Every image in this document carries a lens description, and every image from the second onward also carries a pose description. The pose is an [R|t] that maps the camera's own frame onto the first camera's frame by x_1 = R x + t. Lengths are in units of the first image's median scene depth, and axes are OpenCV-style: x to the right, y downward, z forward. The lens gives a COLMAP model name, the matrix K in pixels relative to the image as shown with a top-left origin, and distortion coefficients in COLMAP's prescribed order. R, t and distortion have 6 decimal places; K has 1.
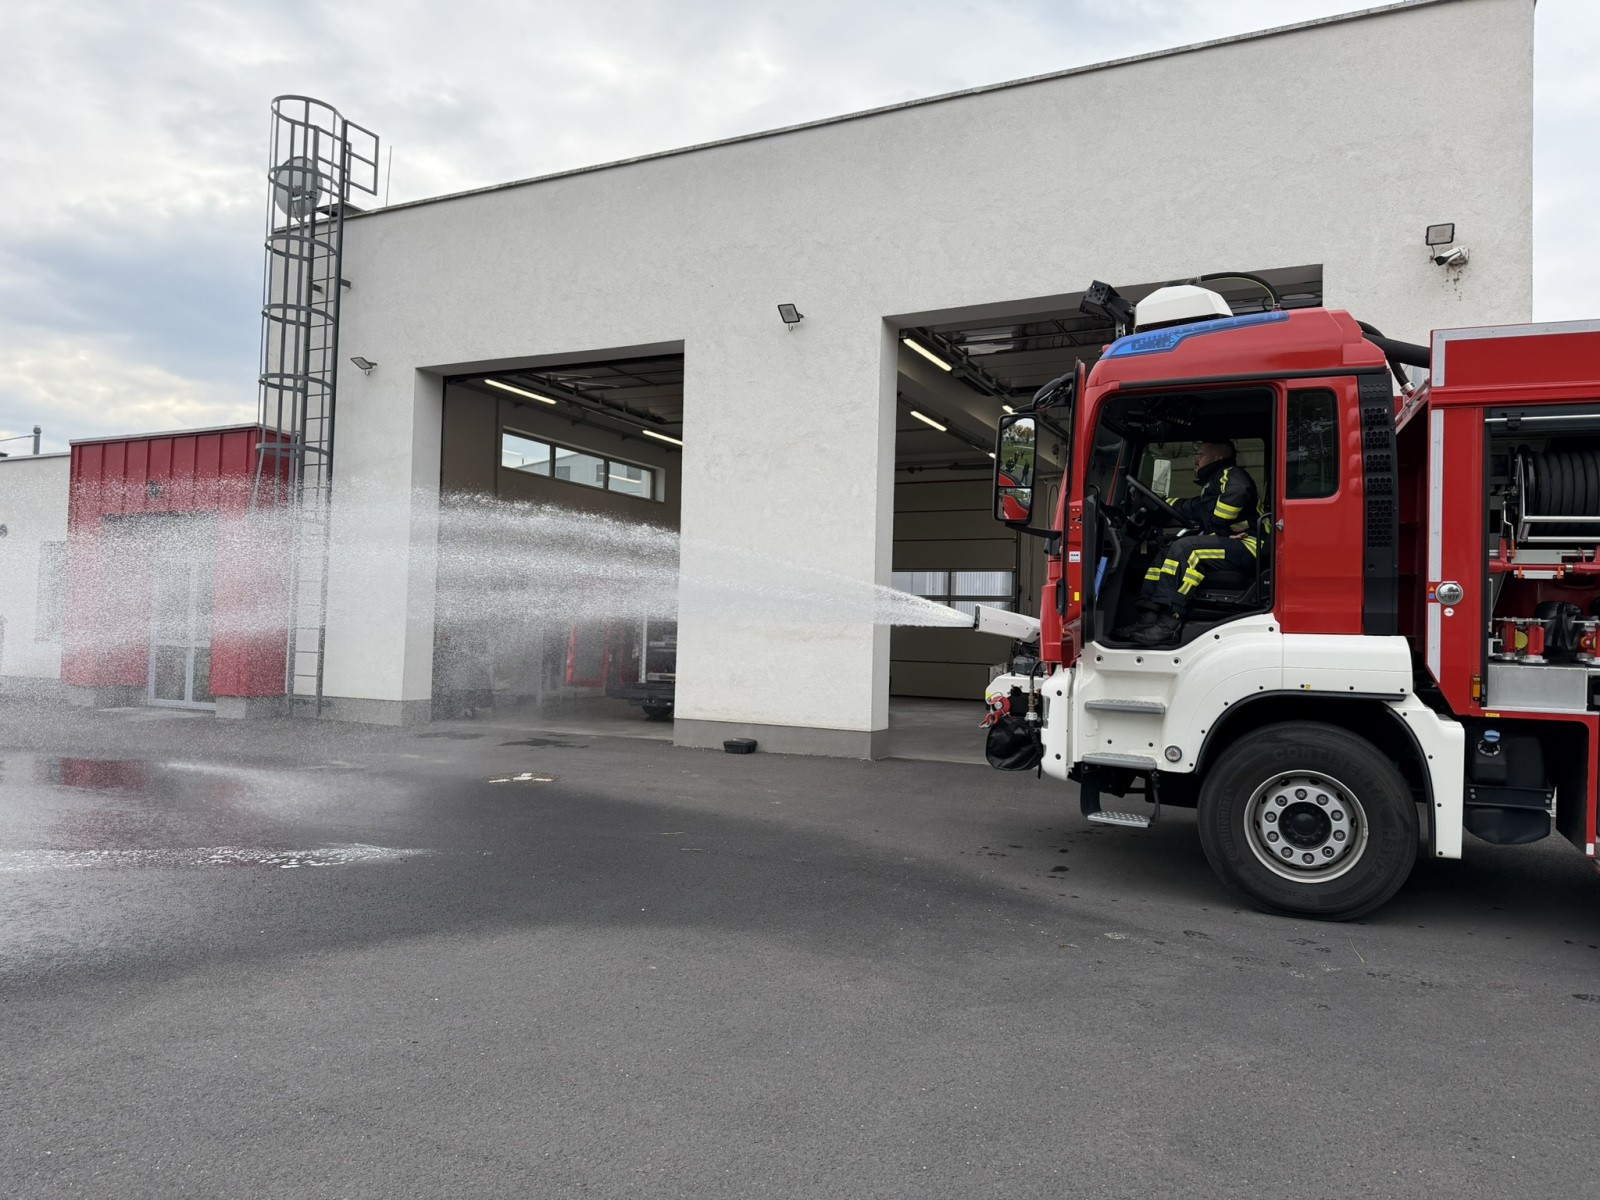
lens RADIAL K [[1081.7, 0, 841.5], [0, 1081.7, 600.6], [0, 0, 1]] dist [0.061851, -0.128782]
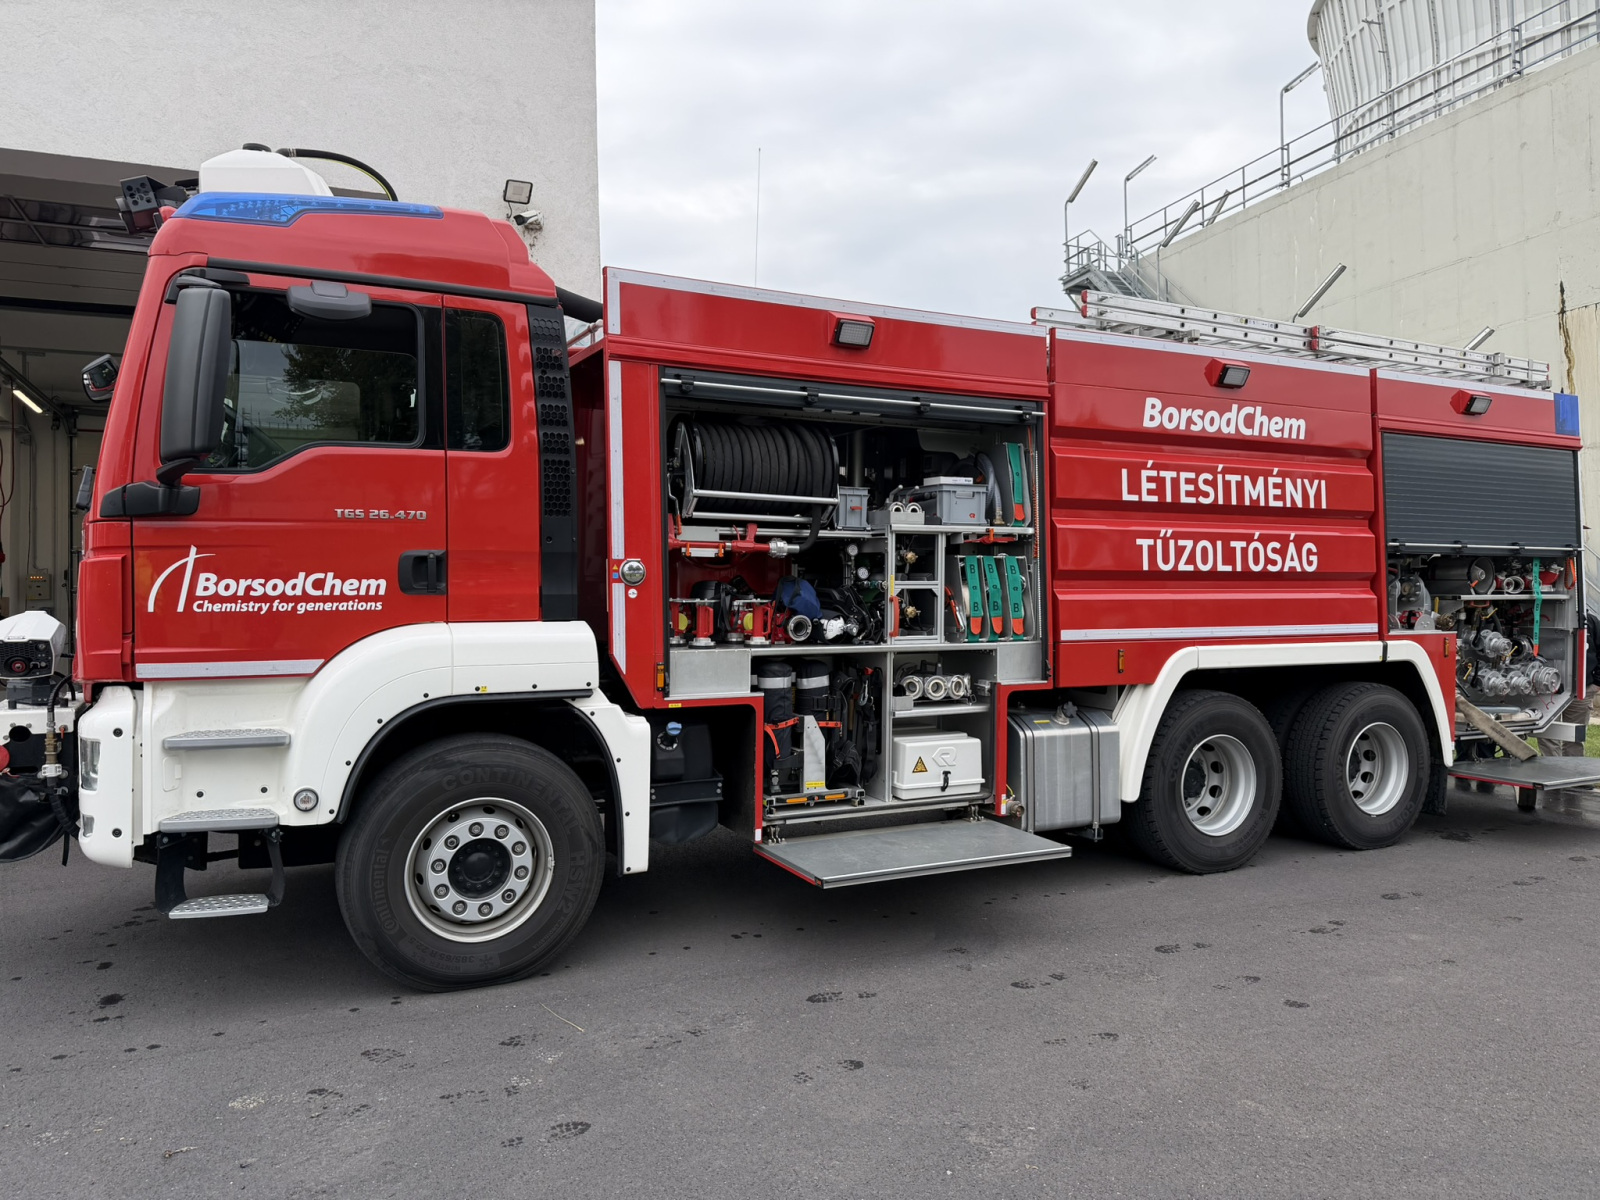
lens RADIAL K [[1081.7, 0, 841.5], [0, 1081.7, 600.6], [0, 0, 1]] dist [0.061851, -0.128782]
pose [[0.636003, -0.018285, 0.771470, -0.009661], [0.006236, 0.999808, 0.018555, 0.001396], [-0.771662, -0.006990, 0.635995, 0.304994]]
